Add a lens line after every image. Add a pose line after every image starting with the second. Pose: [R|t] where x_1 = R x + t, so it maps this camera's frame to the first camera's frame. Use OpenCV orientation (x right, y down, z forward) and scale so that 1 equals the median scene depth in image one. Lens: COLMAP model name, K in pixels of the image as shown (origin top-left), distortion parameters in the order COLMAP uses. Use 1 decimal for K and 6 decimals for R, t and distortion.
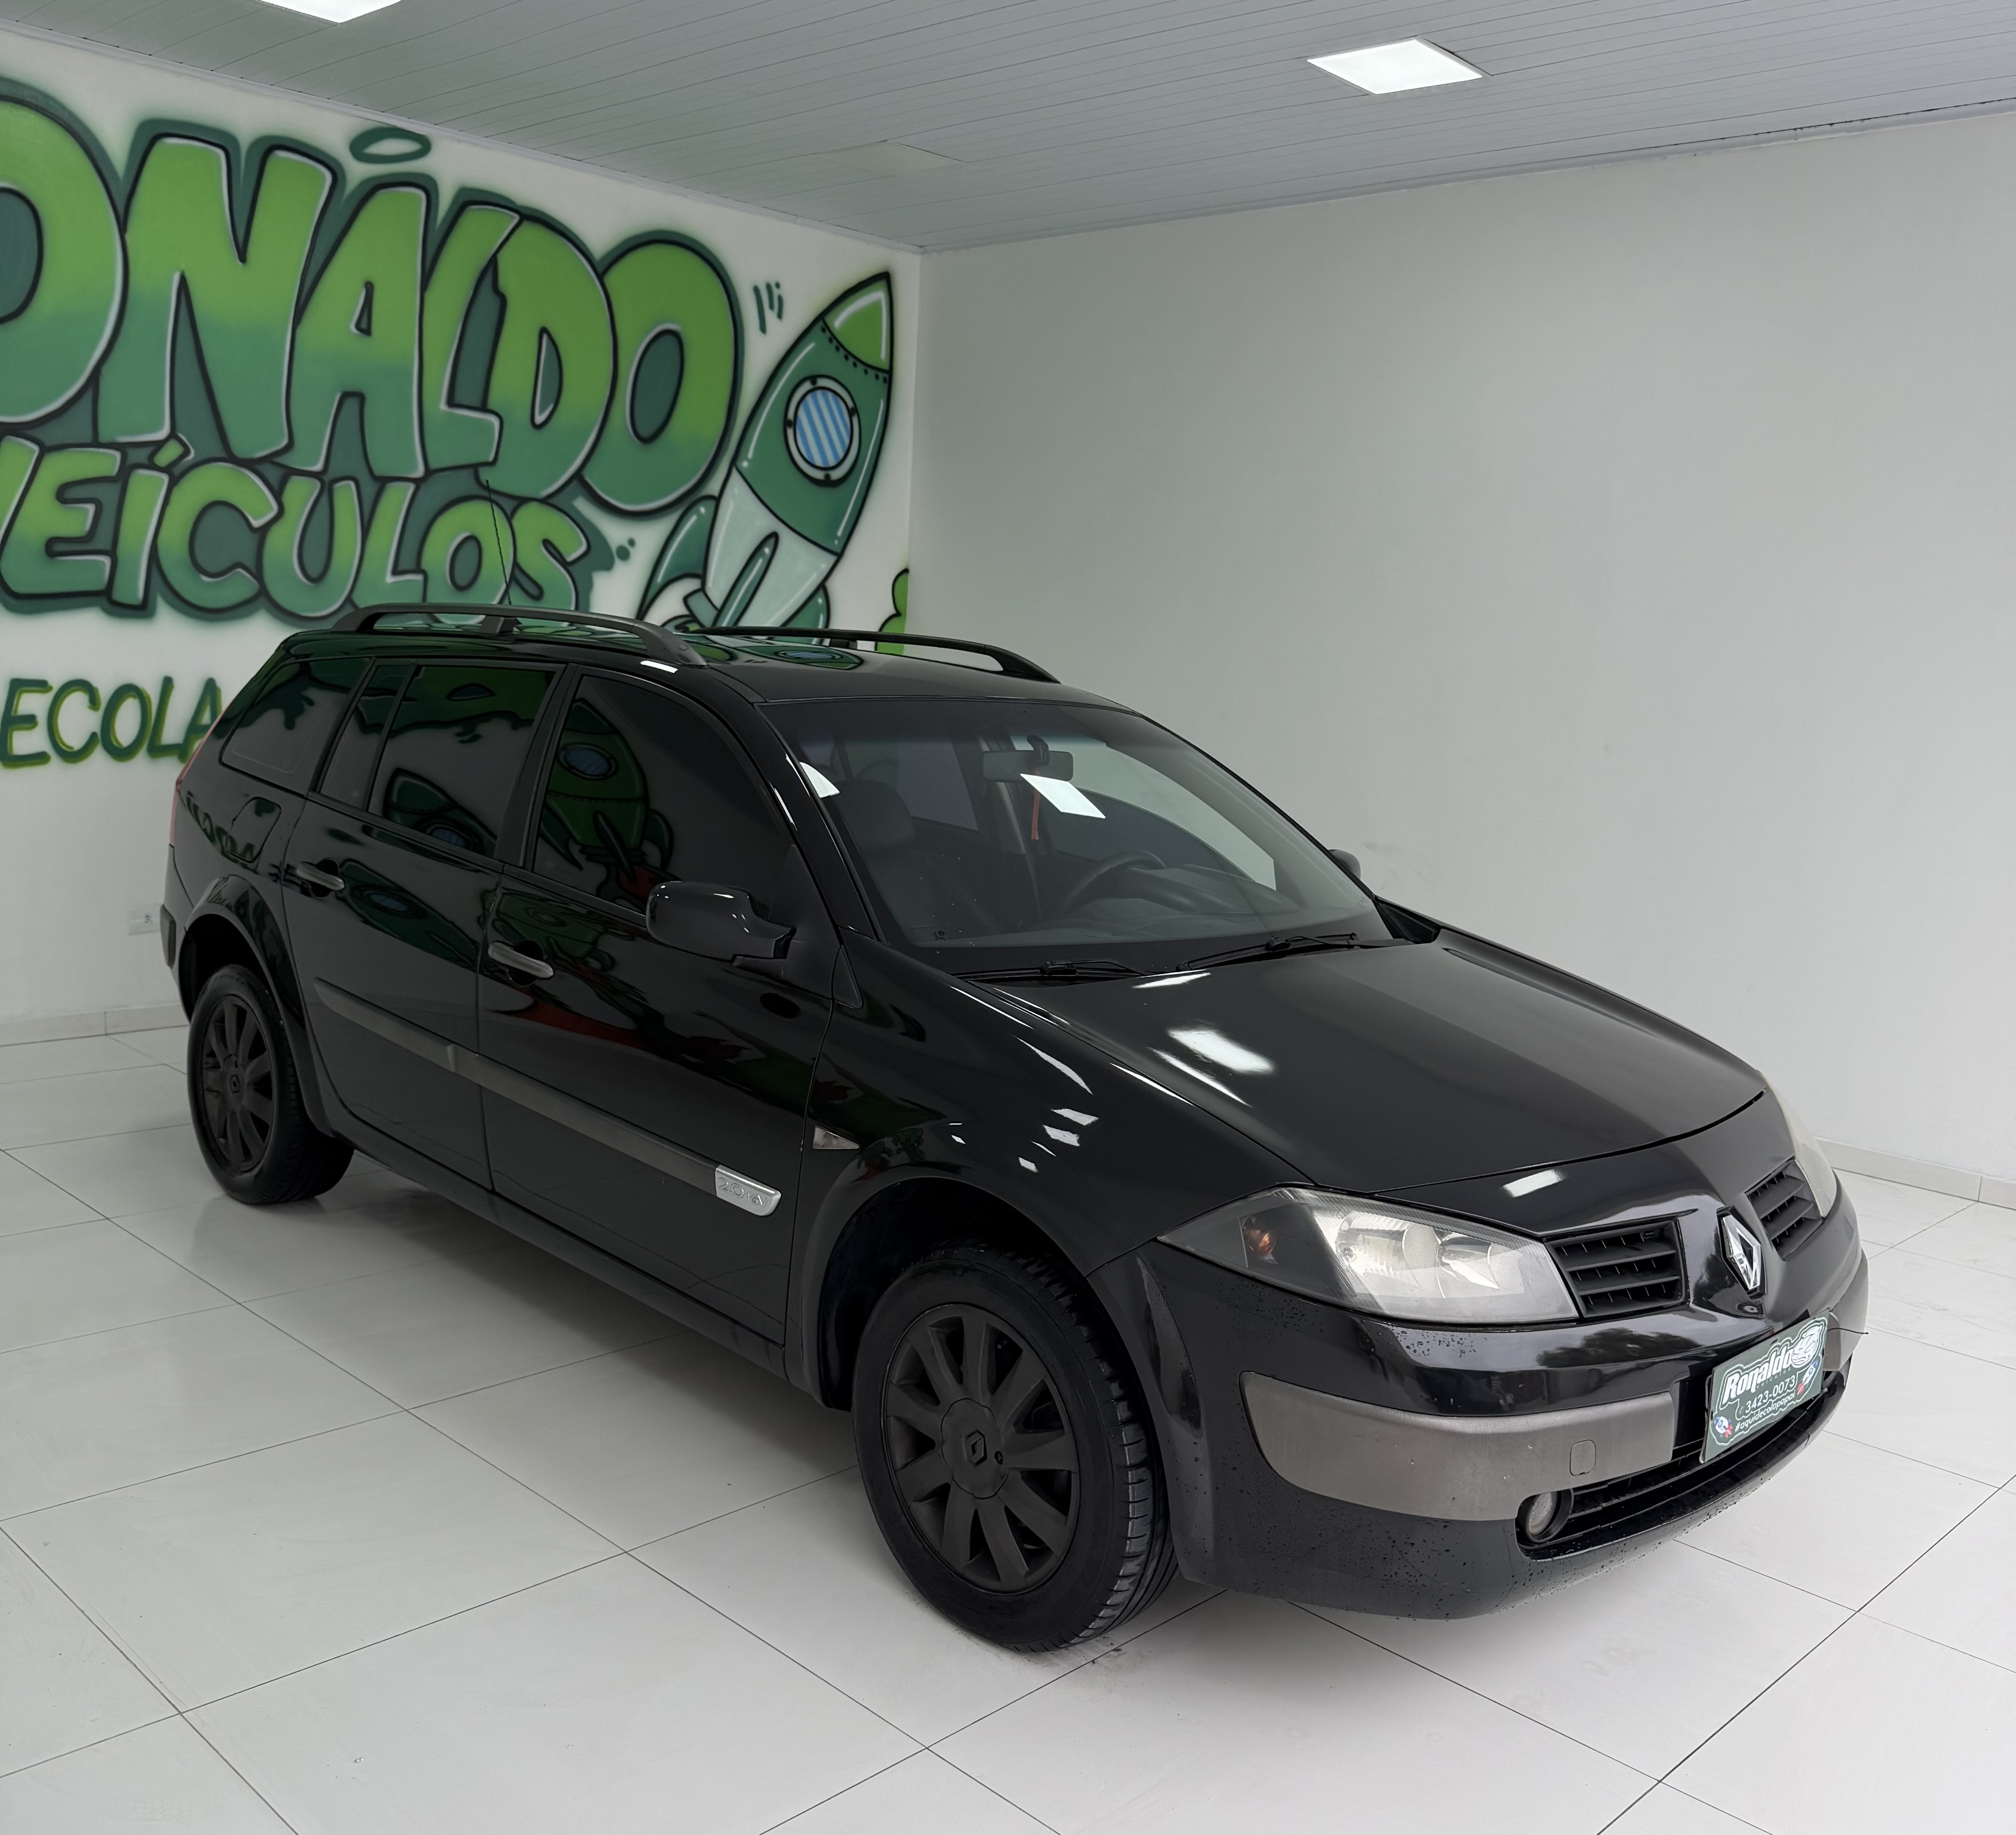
lens RADIAL K [[1958.2, 0, 1013.2], [0, 1958.2, 988.8], [0, 0, 1]] dist [0.180129, -0.399440]
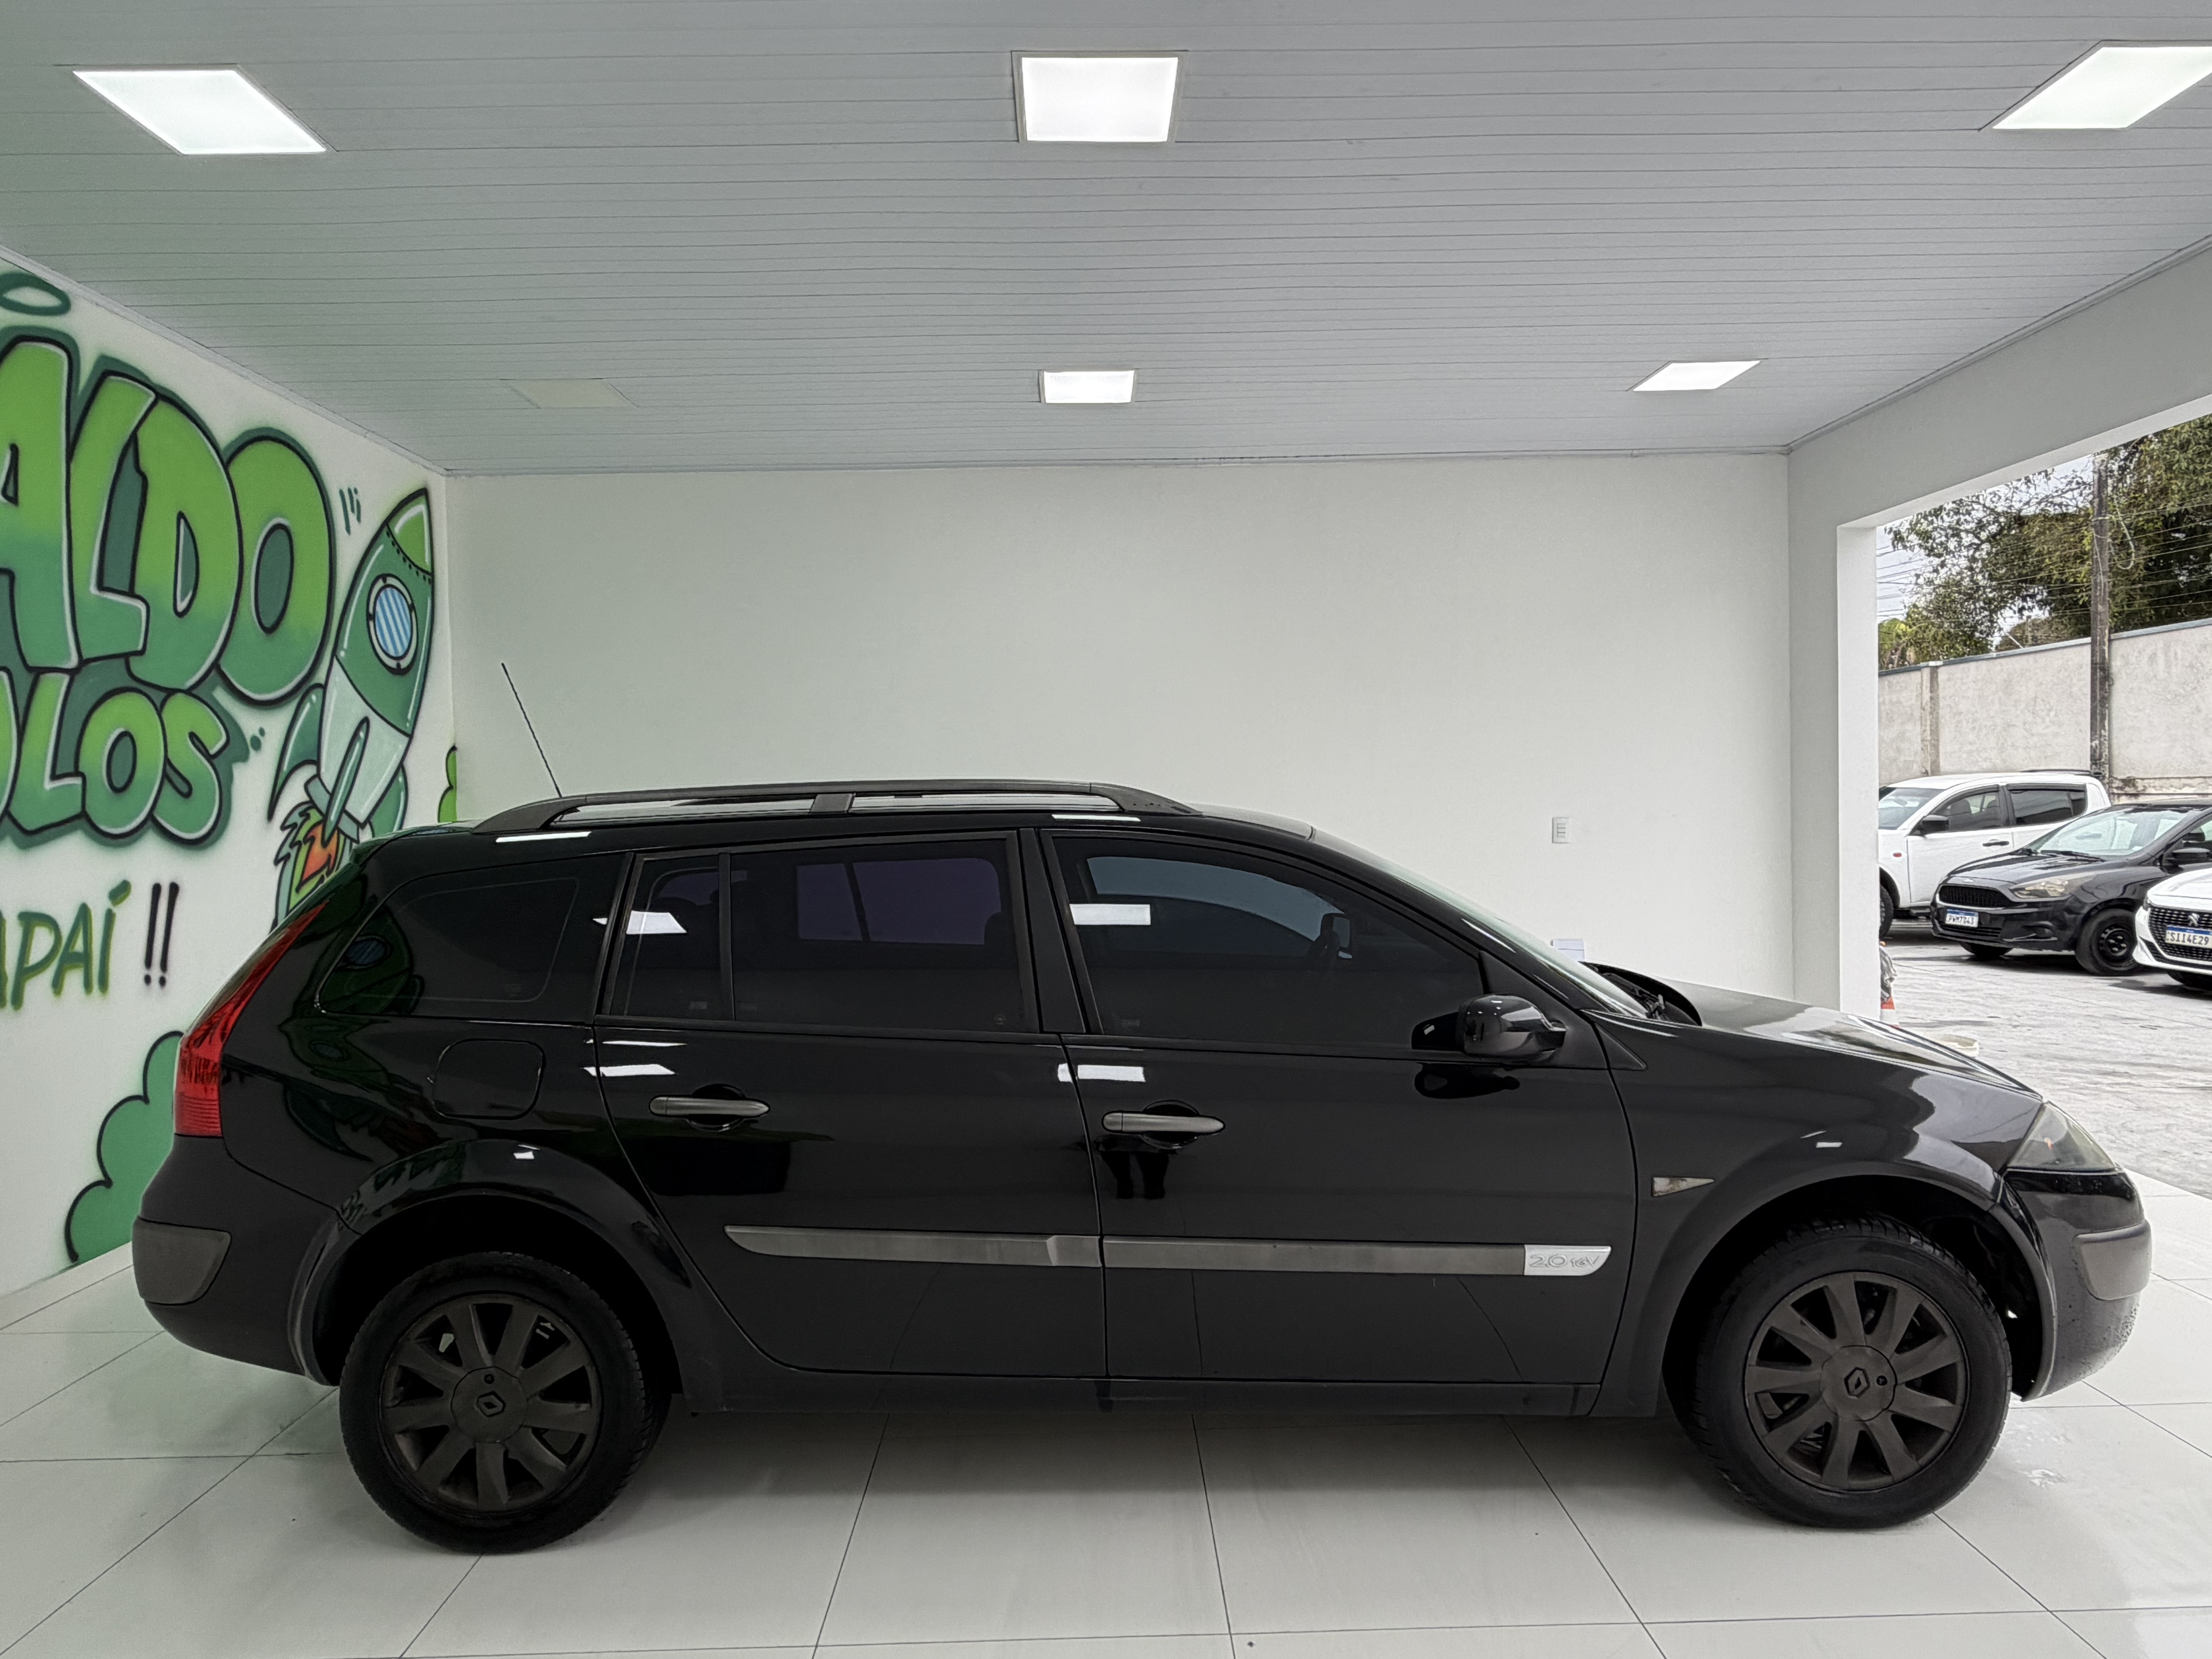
lens RADIAL K [[1318.7, 0, 1154.9], [0, 1318.7, 818.0], [0, 0, 1]] dist [0.000601, 0.002078]
pose [[0.683344, -0.085446, 0.725079, -0.361867], [0.188879, 0.980008, -0.062520, -0.062470], [-0.705241, 0.179675, 0.685822, 0.263478]]
